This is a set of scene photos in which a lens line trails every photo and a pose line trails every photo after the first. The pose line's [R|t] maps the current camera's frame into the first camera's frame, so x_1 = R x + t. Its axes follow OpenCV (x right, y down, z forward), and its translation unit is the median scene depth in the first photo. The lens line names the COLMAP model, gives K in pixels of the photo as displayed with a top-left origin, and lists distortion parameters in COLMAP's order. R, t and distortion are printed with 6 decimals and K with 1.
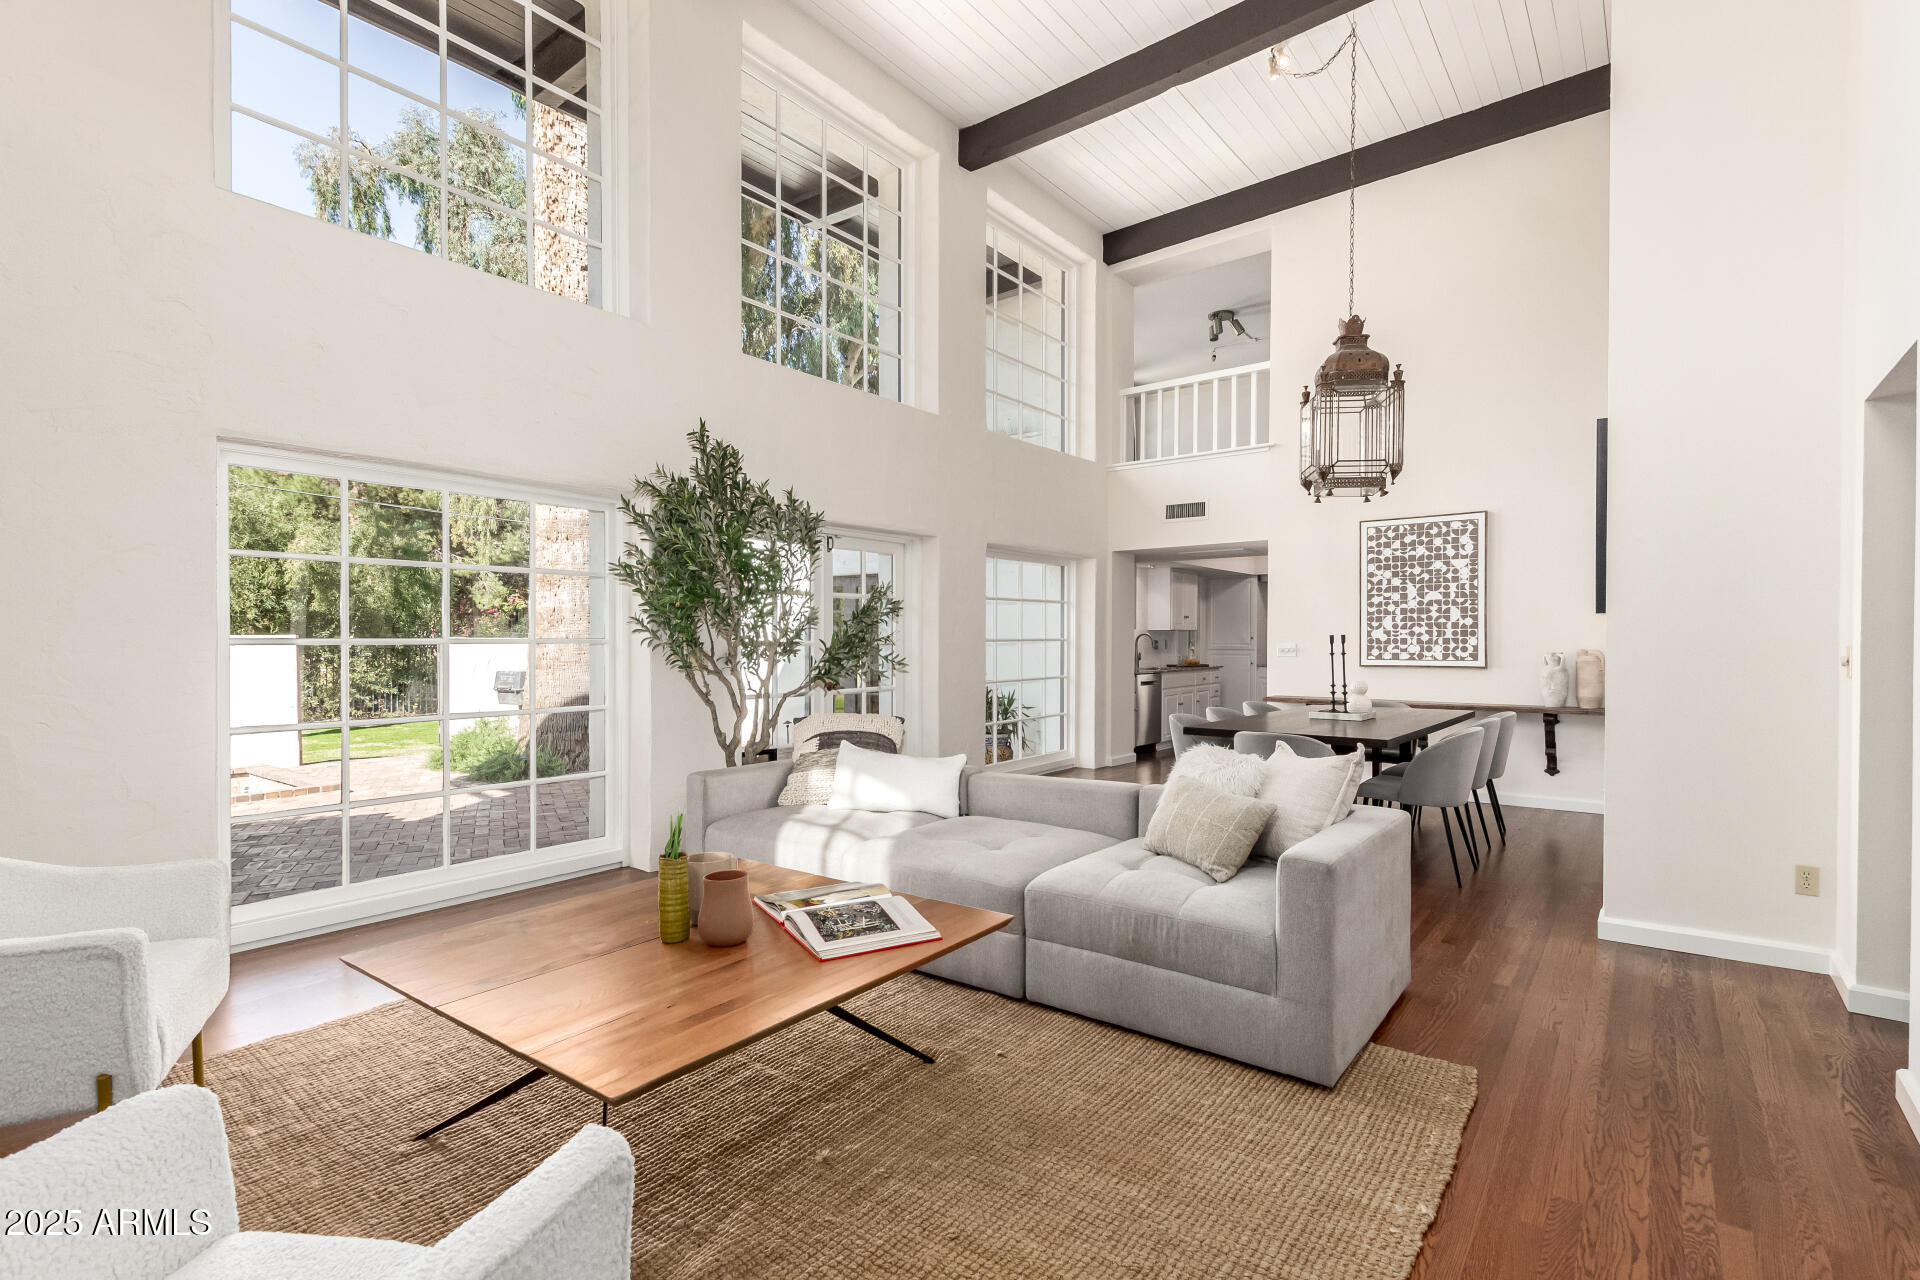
lens RADIAL K [[878.4, 0, 954.8], [0, 878.4, 639.1], [0, 0, 1]] dist [0.004472, -0.001980]
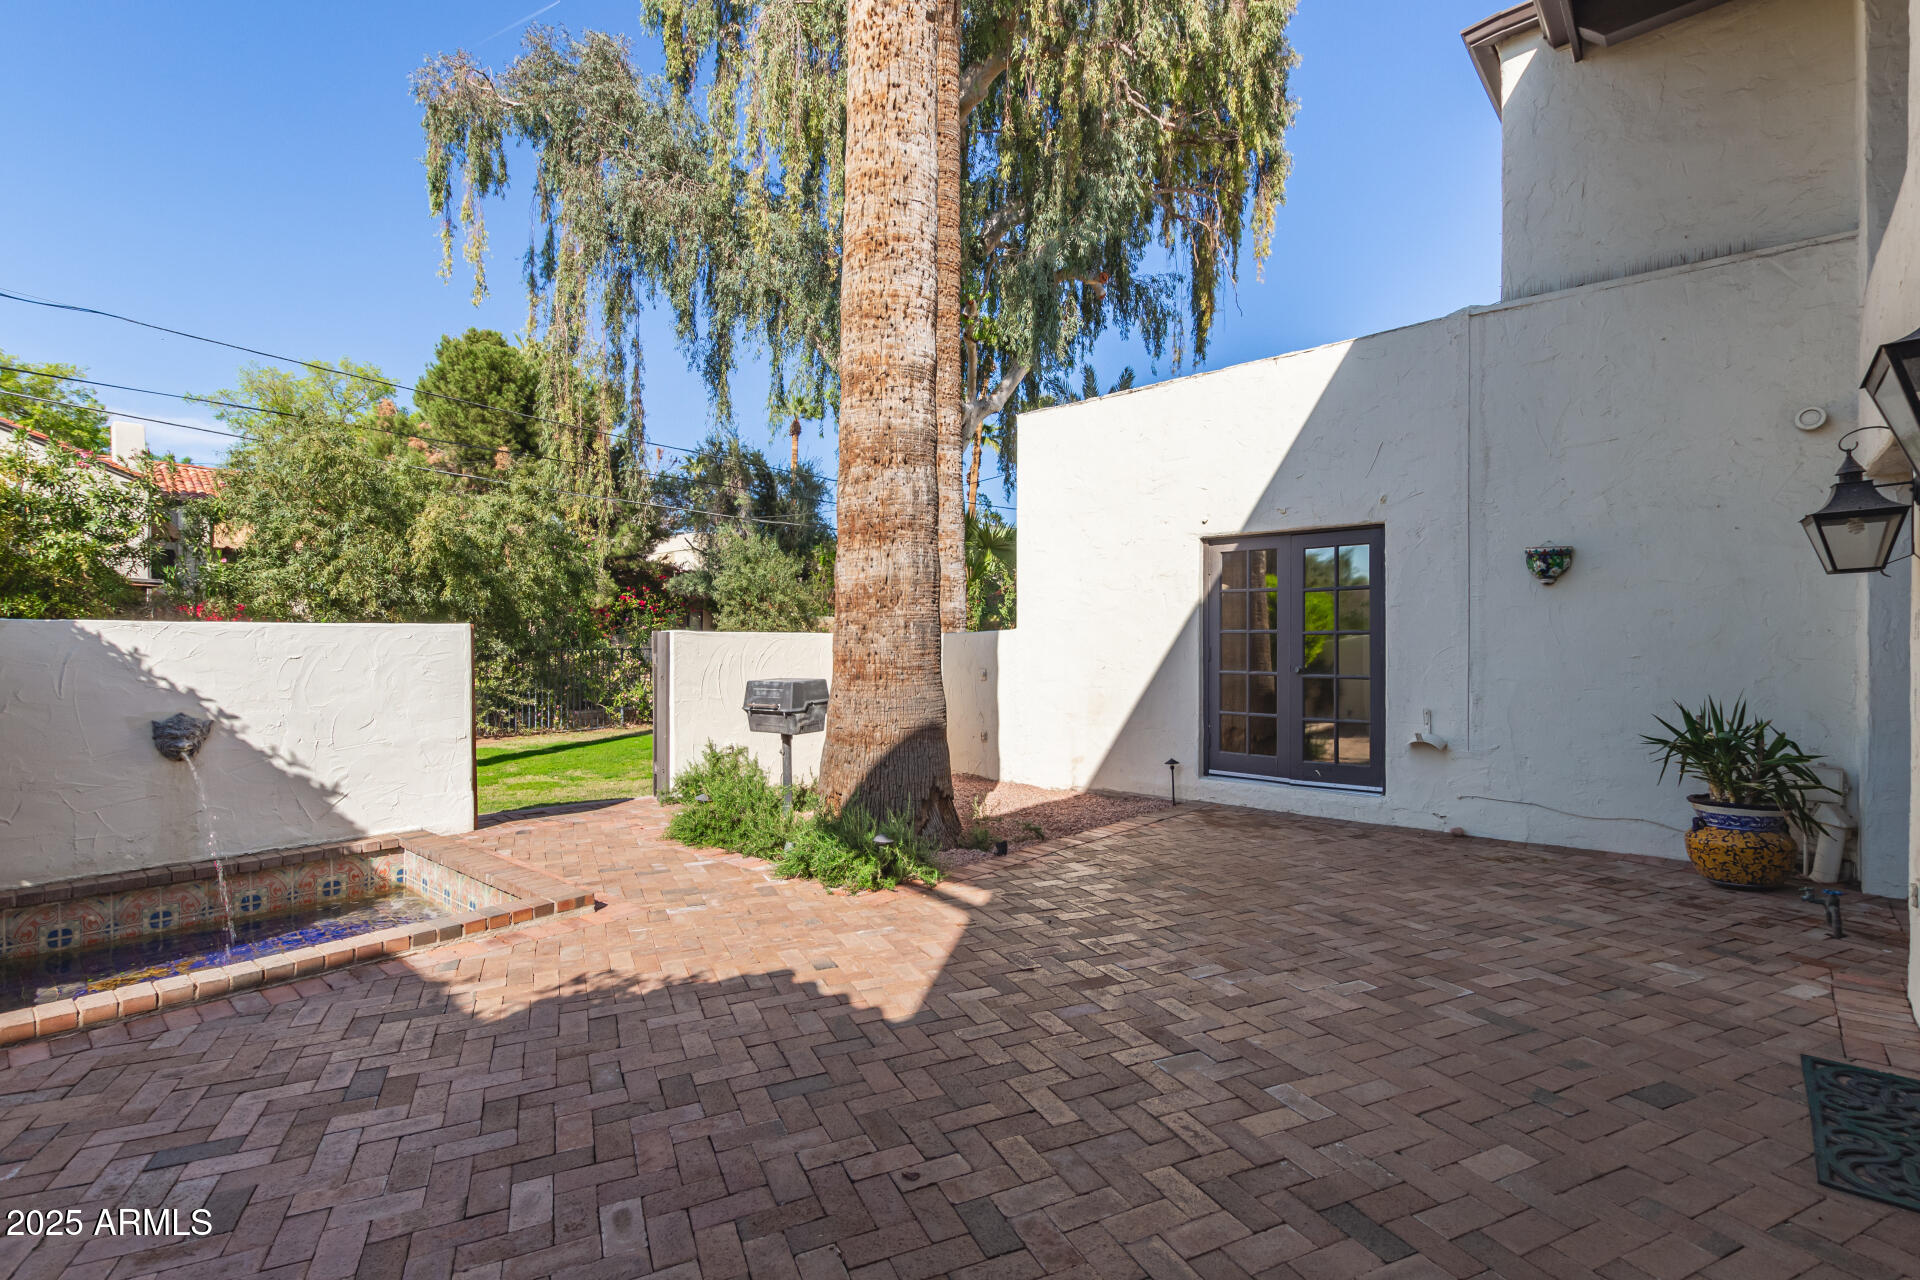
lens RADIAL K [[878.4, 0, 949.5], [0, 878.4, 642.2], [0, 0, 1]] dist [0.004472, -0.001980]
pose [[0.997499, 0.000890, -0.070677, -0.521223], [-0.001088, 0.999996, -0.002756, 0.015205], [0.070674, 0.002826, 0.997495, 0.570303]]
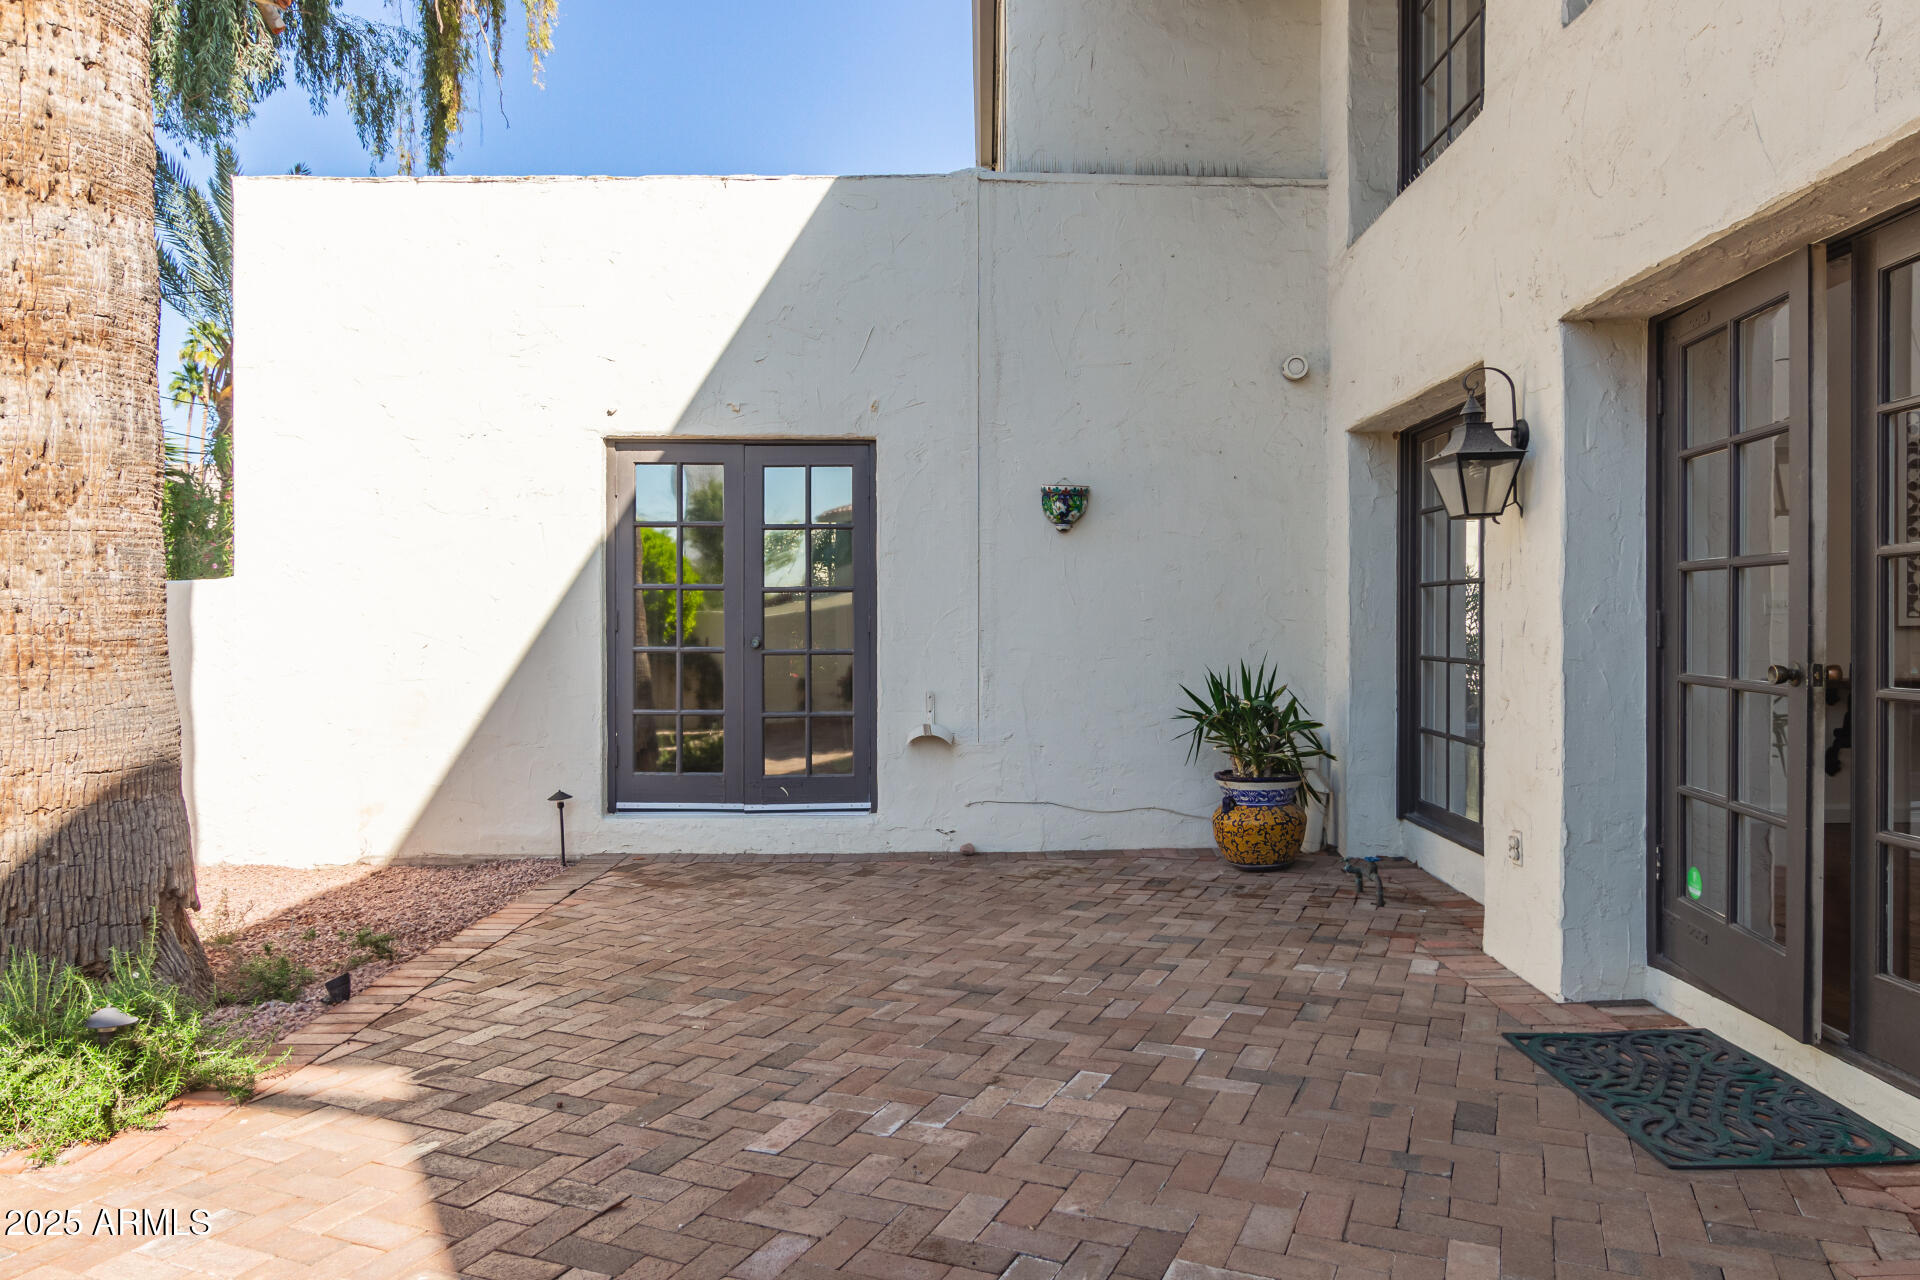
lens RADIAL K [[1244.7, 0, 994.8], [0, 1244.7, 630.6], [0, 0, 1]] dist [0.002435, 0.000547]
pose [[0.781466, -0.003076, 0.623940, -0.656864], [0.000899, 0.999992, 0.003803, 0.030441], [-0.623947, -0.002411, 0.781463, 0.725661]]
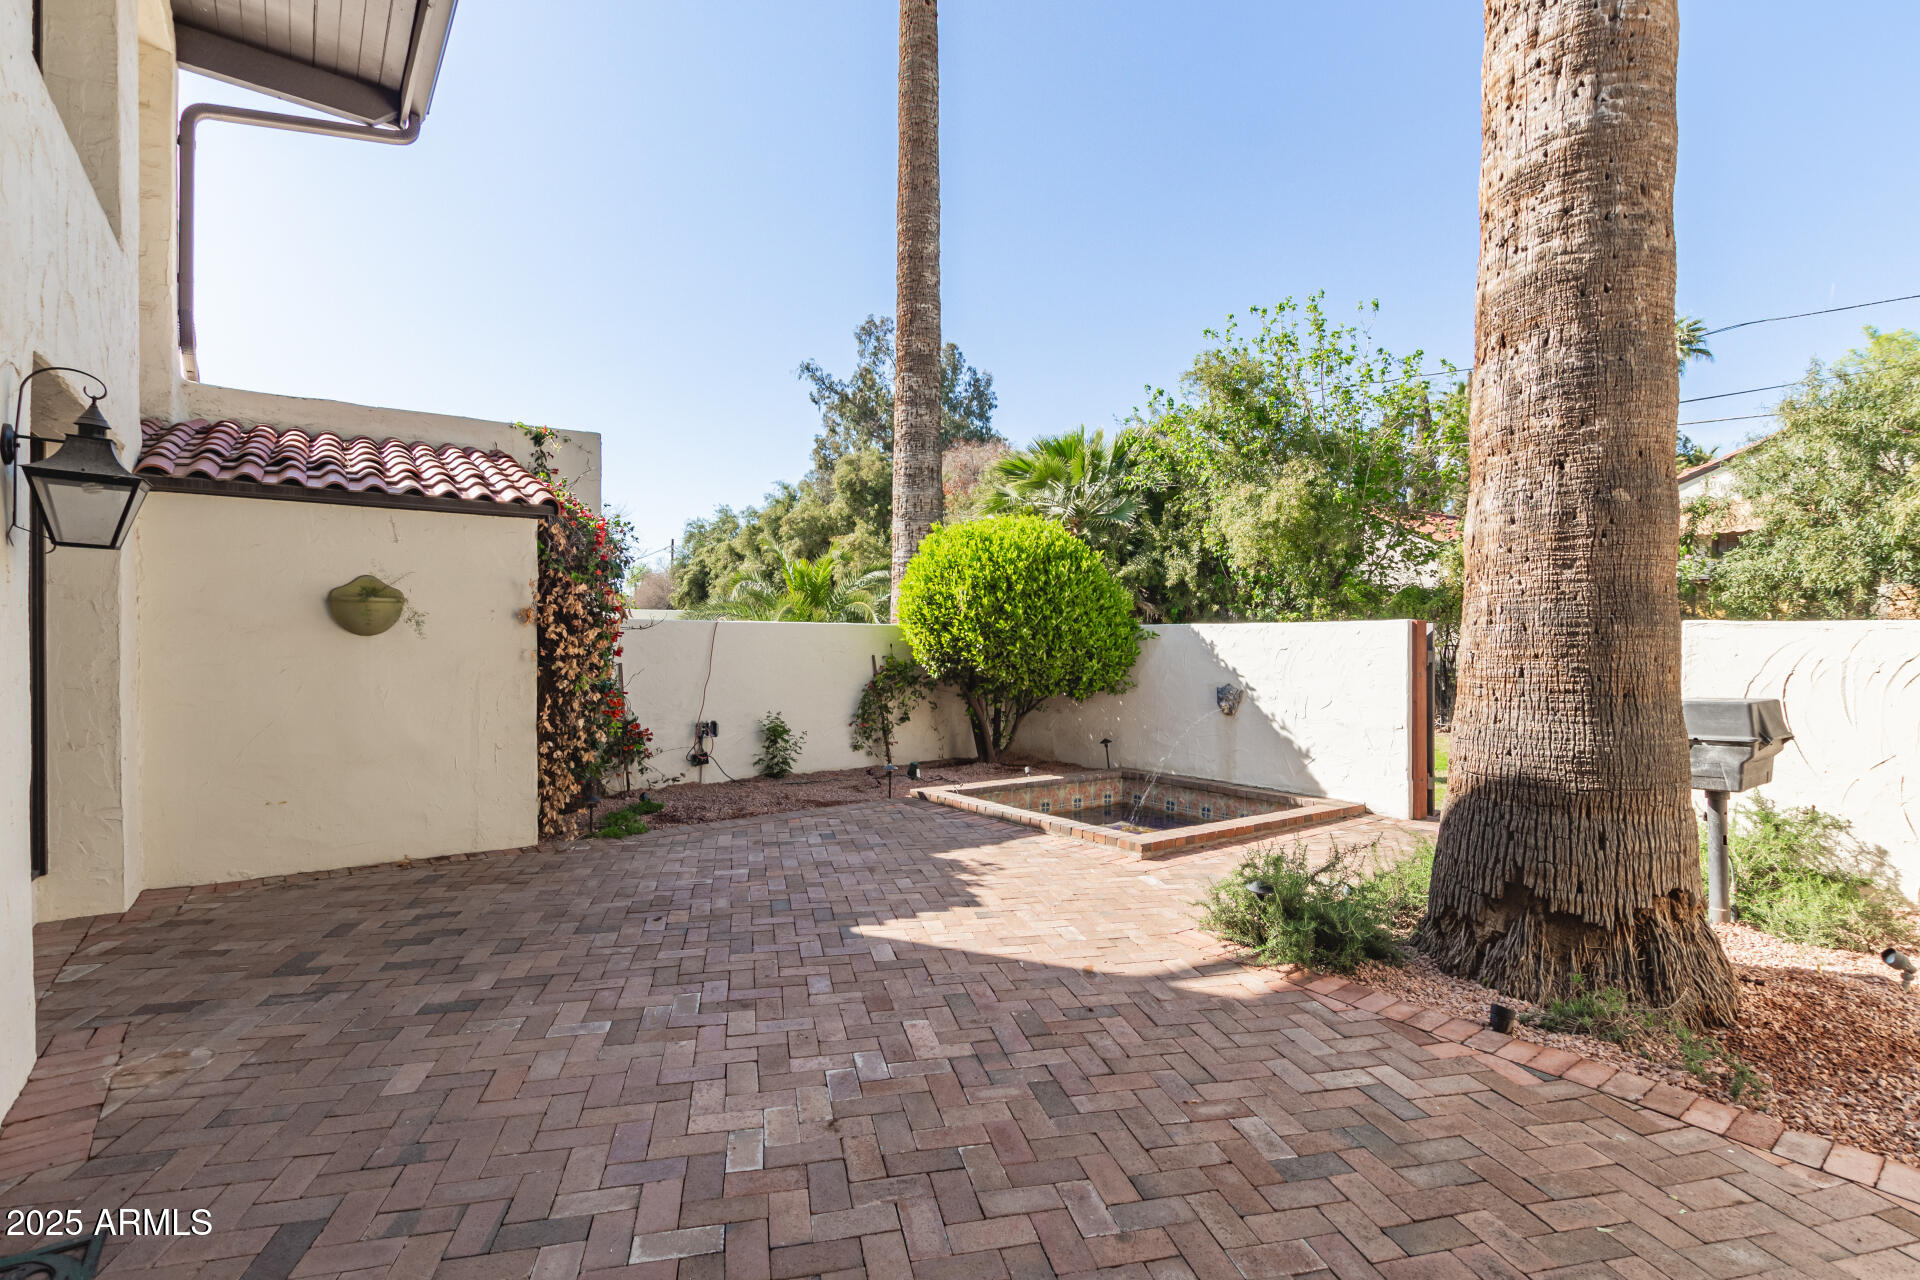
lens RADIAL K [[878.4, 0, 966.7], [0, 878.4, 644.4], [0, 0, 1]] dist [0.004472, -0.001980]
pose [[-0.255521, 0.008990, -0.966762, -0.035126], [-0.002802, 0.999946, 0.010039, 0.012982], [0.966799, 0.005274, -0.255482, 1.241315]]
